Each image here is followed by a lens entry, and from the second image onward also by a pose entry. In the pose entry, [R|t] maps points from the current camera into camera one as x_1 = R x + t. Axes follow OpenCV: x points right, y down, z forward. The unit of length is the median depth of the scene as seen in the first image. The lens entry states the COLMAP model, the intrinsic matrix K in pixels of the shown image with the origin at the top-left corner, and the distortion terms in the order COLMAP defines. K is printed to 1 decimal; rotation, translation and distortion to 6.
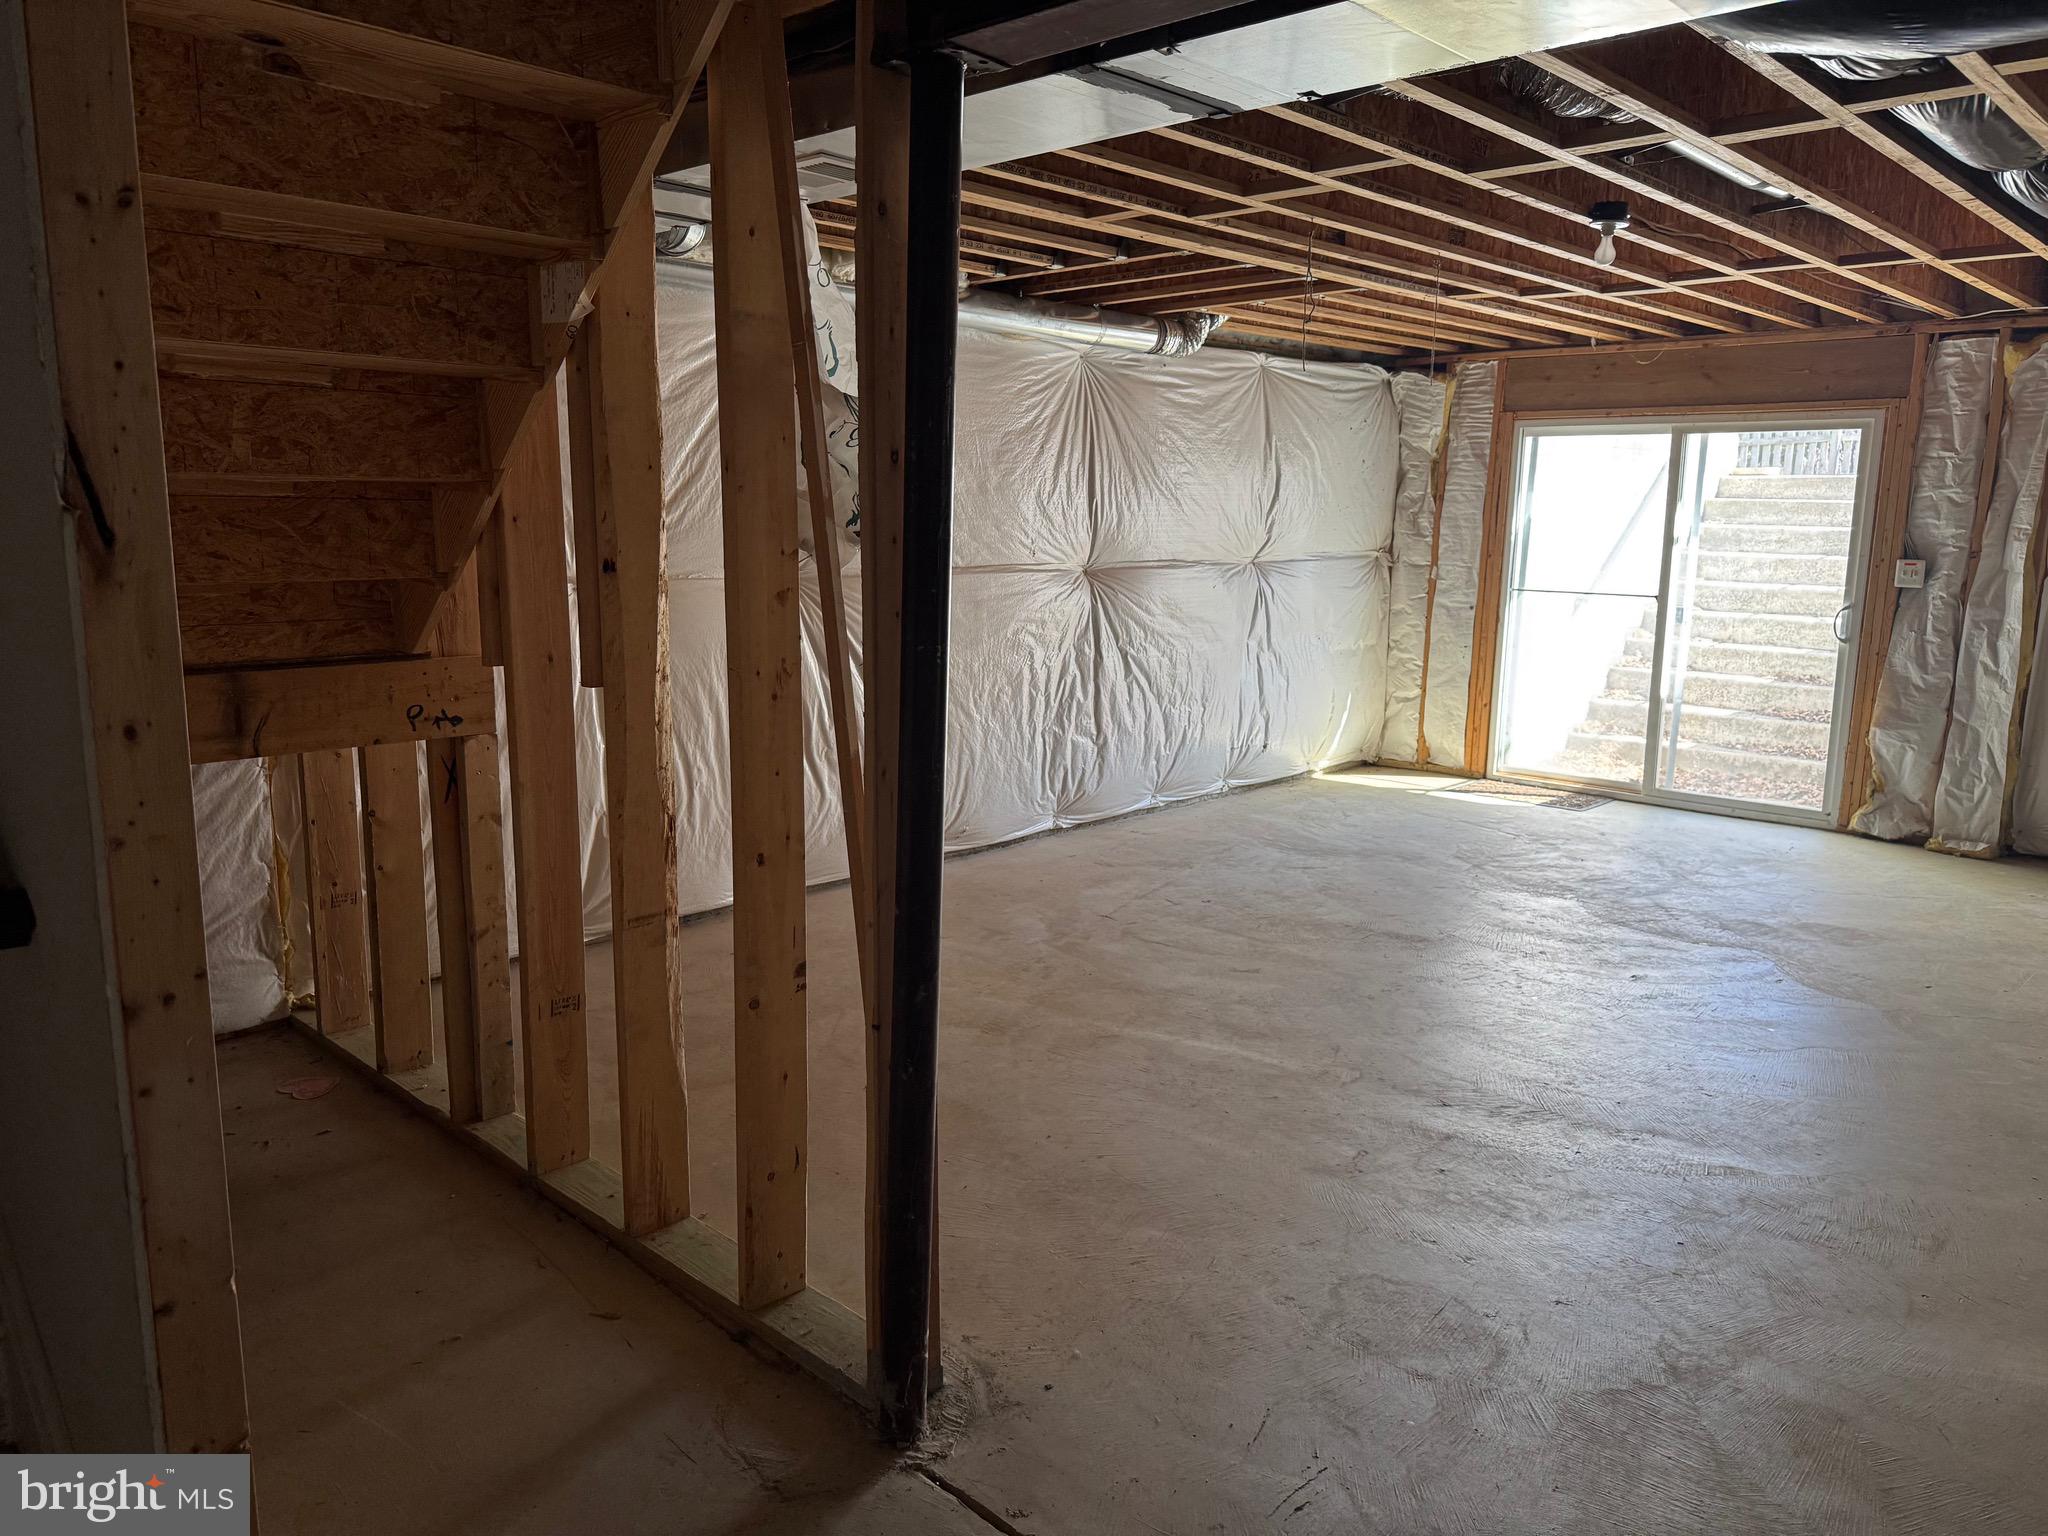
lens RADIAL K [[1444.6, 0, 1013.2], [0, 1444.6, 777.8], [0, 0, 1]] dist [0.071427, -0.082950]
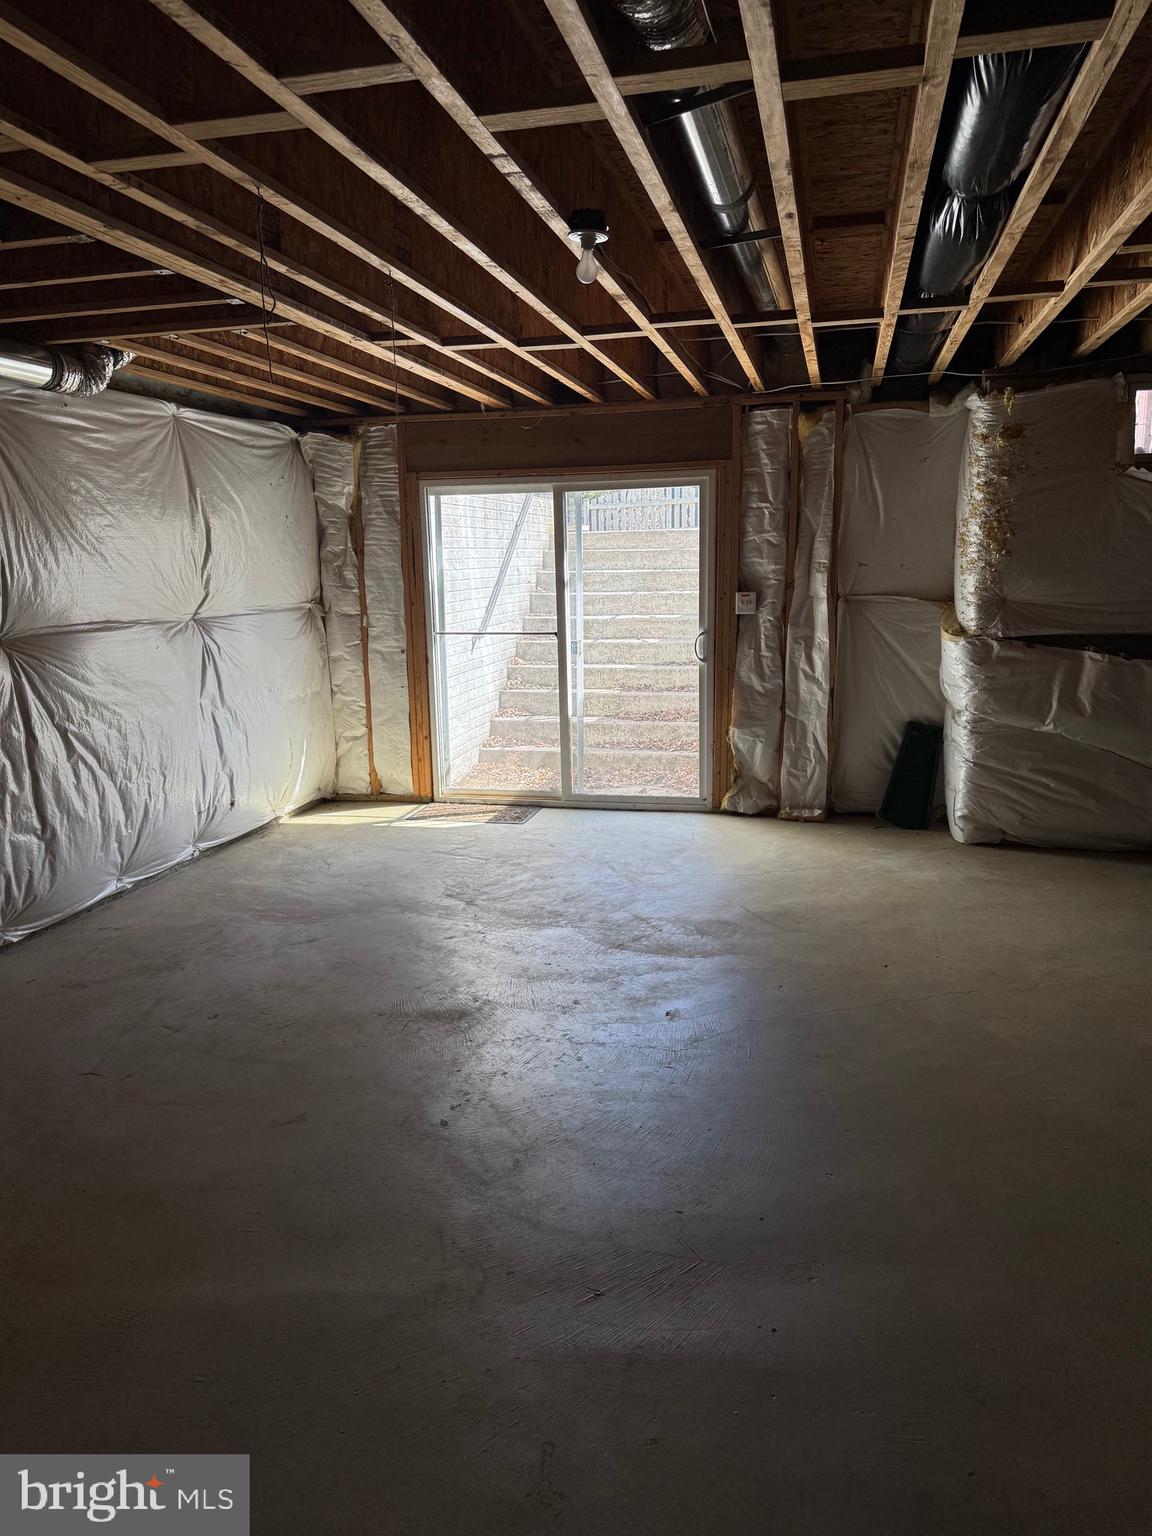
lens RADIAL K [[1083.4, 0, 571.2], [0, 1083.4, 775.5], [0, 0, 1]] dist [0.071427, -0.082950]
pose [[0.863810, -0.125826, 0.487852, 0.014382], [0.123307, 0.991662, 0.037436, -0.044027], [-0.488495, 0.027818, 0.872123, 0.257589]]
